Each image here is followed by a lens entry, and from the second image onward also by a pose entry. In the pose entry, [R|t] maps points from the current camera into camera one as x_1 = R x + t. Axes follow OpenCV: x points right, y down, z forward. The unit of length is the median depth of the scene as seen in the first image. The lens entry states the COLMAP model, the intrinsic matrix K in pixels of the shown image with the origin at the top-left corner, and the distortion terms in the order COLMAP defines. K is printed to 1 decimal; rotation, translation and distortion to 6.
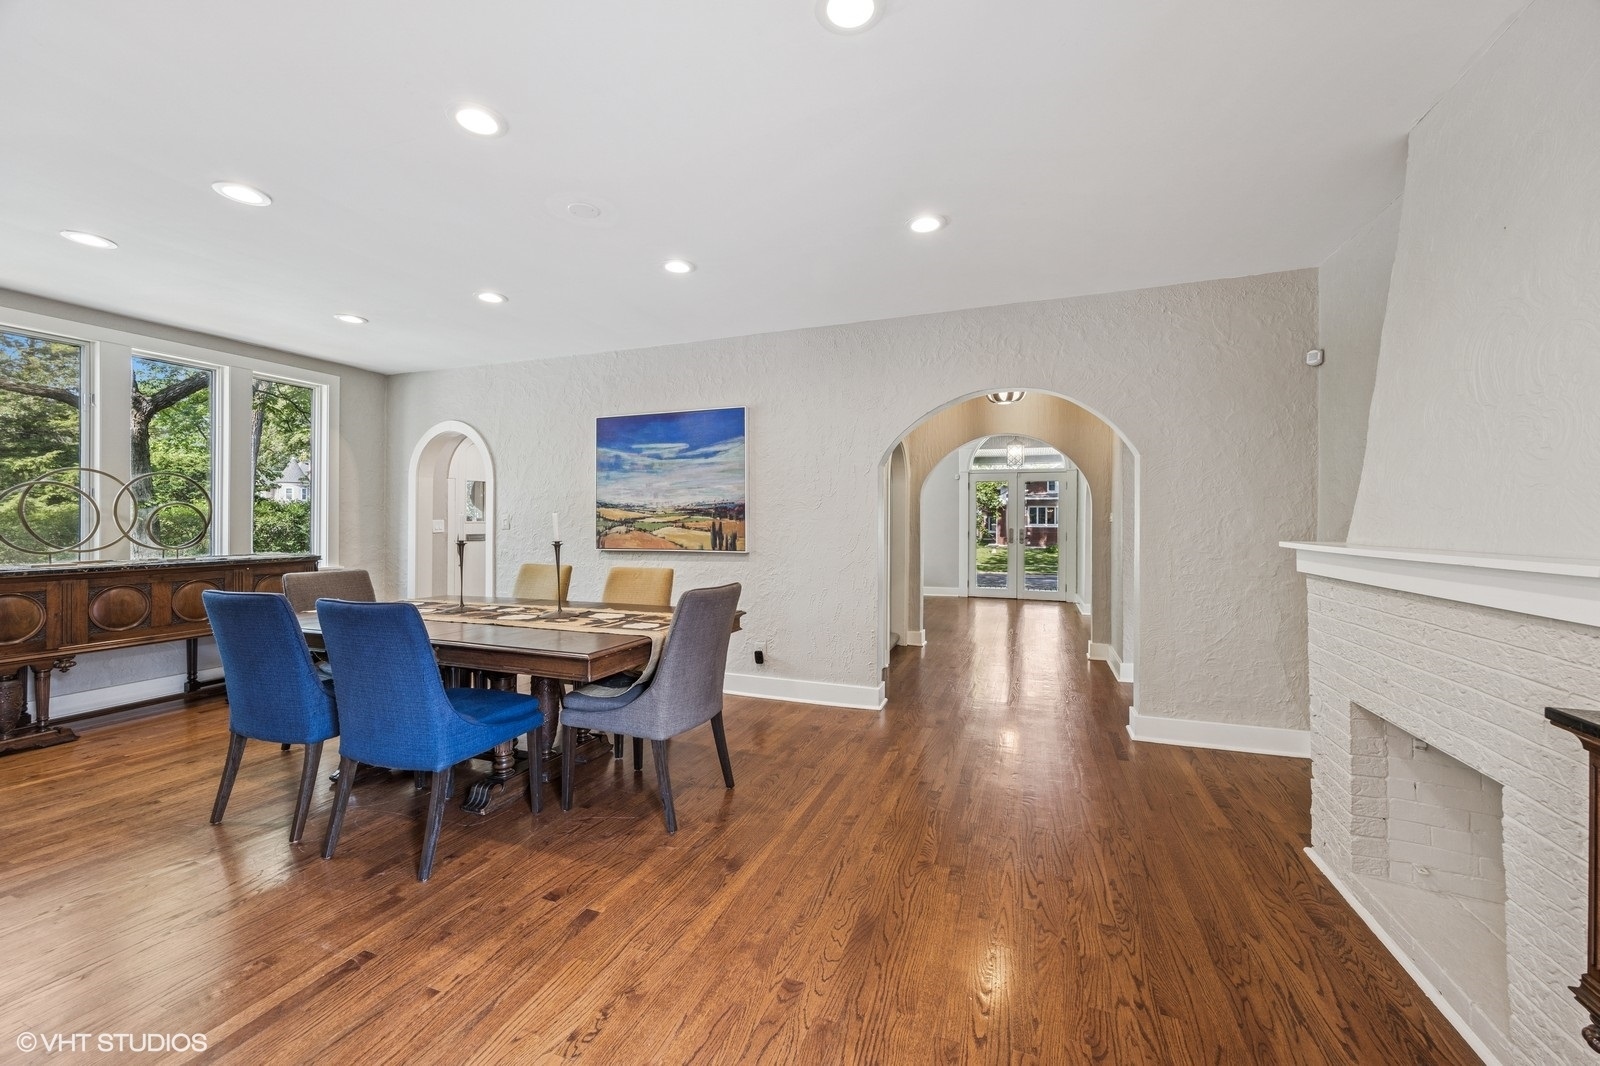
lens RADIAL K [[627.7, 0, 795.5], [0, 627.7, 524.4], [0, 0, 1]] dist [-0.001687, 0.000105]
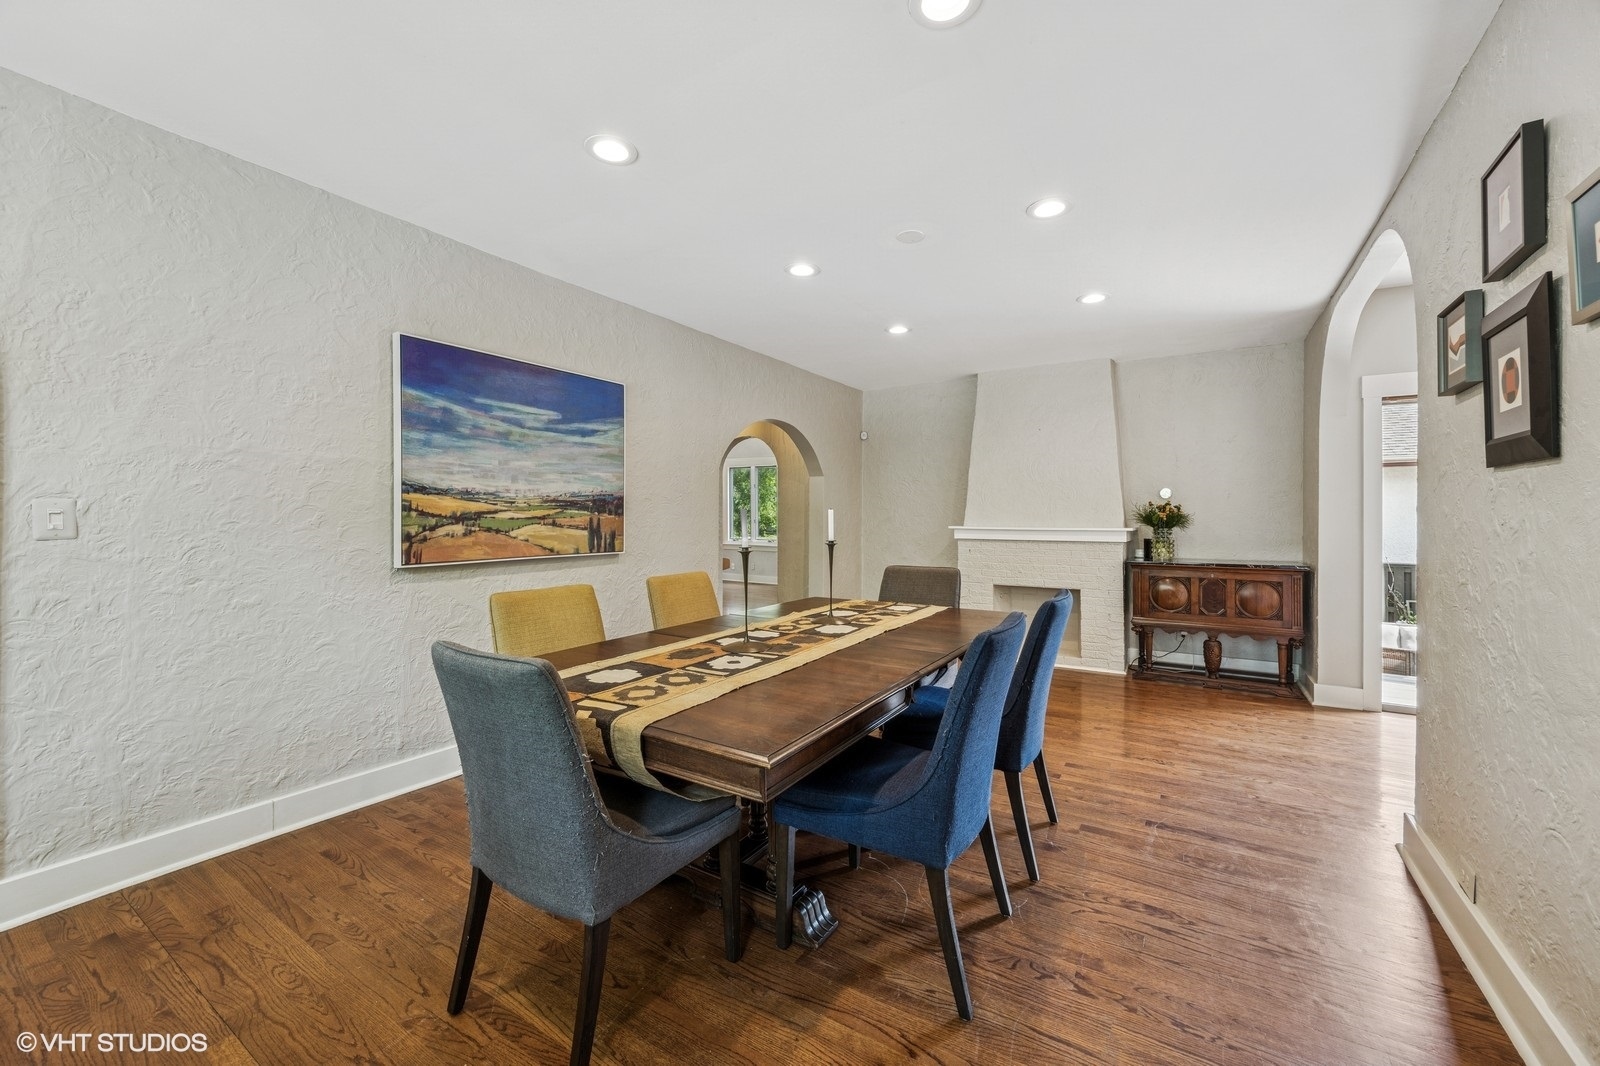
lens RADIAL K [[627.7, 0, 799.8], [0, 627.7, 520.6], [0, 0, 1]] dist [-0.001687, 0.000105]
pose [[0.195261, -0.008191, 0.980717, -0.850357], [0.001400, 0.999966, 0.008073, -0.006121], [-0.980750, -0.000203, 0.195266, 0.571406]]
